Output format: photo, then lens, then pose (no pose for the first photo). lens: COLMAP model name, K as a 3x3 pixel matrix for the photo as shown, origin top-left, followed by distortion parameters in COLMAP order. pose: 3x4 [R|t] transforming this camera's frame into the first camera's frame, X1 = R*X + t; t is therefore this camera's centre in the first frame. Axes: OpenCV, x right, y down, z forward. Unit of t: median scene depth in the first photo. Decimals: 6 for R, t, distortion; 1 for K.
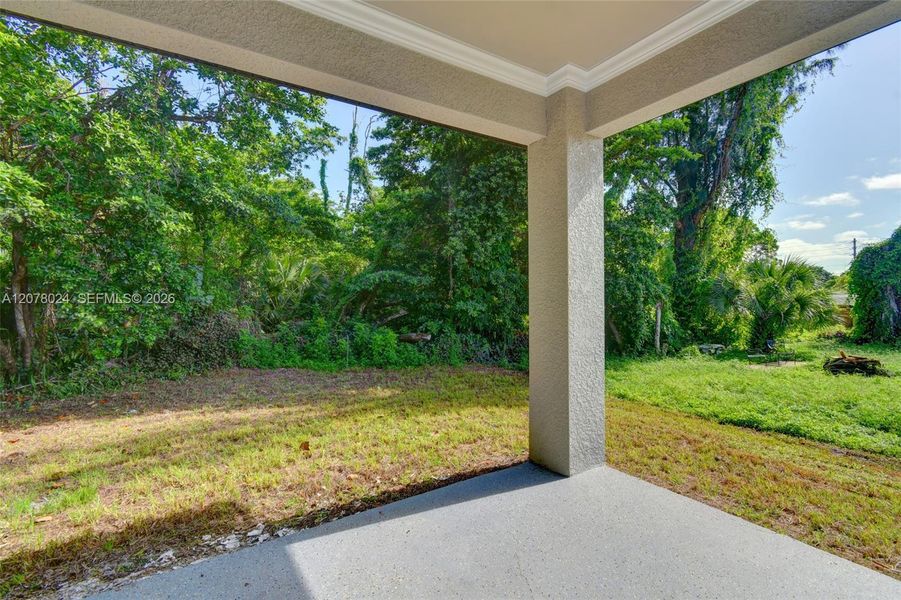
lens RADIAL K [[394.7, 0, 456.2], [0, 394.7, 299.8], [0, 0, 1]] dist [-0.001141, -0.000375]
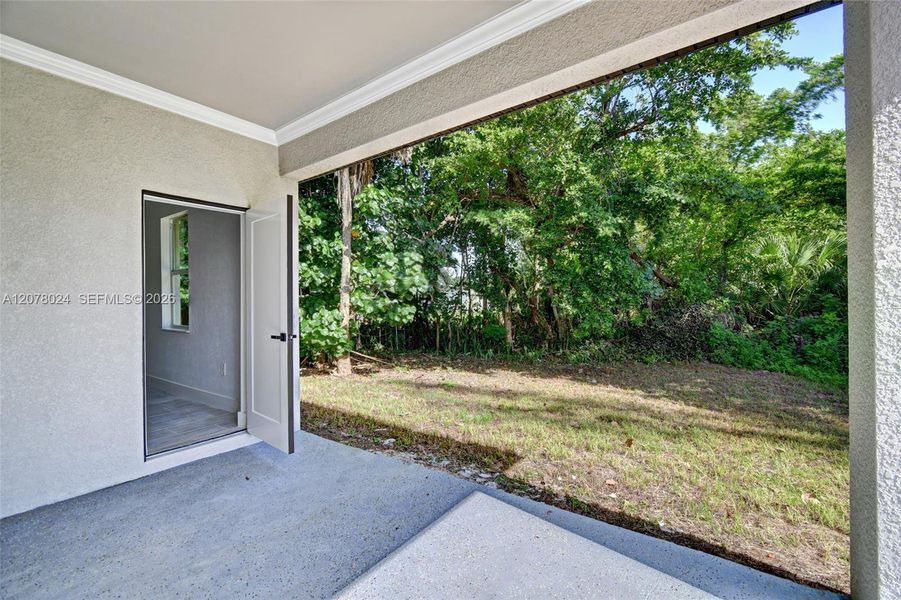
lens RADIAL K [[394.7, 0, 456.3], [0, 394.7, 301.2], [0, 0, 1]] dist [-0.001141, -0.000375]
pose [[0.369152, 0.009542, -0.929320, 0.190533], [0.016754, 0.999716, 0.016919, -0.003904], [0.929218, -0.021816, 0.368887, 0.125684]]
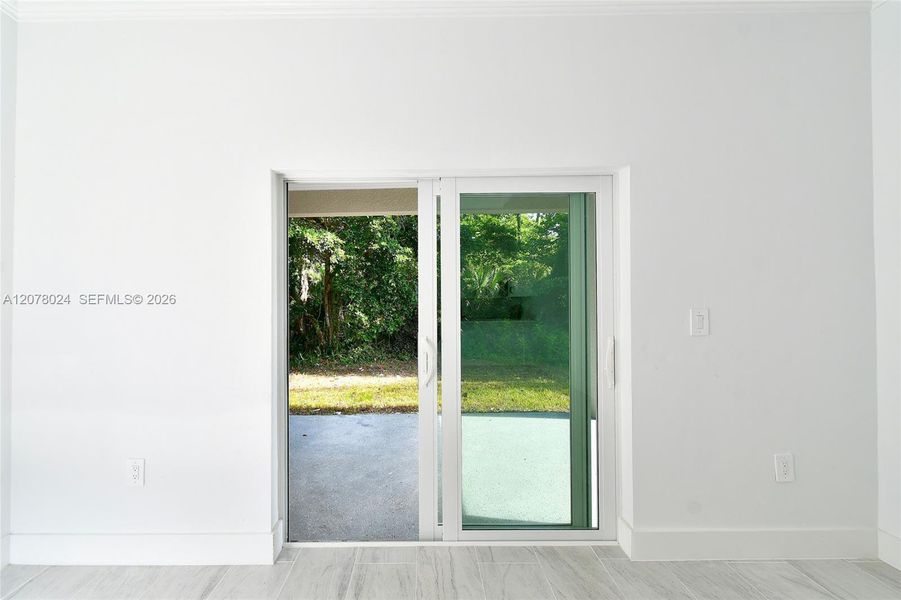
lens RADIAL K [[399.0, 0, 422.6], [0, 399.0, 299.7], [0, 0, 1]] dist [0.000229, 0.000003]
pose [[0.839626, -0.003334, -0.543155, 0.194953], [0.000341, 0.999984, -0.005612, -0.011085], [0.543165, 0.004527, 0.839614, -0.261776]]
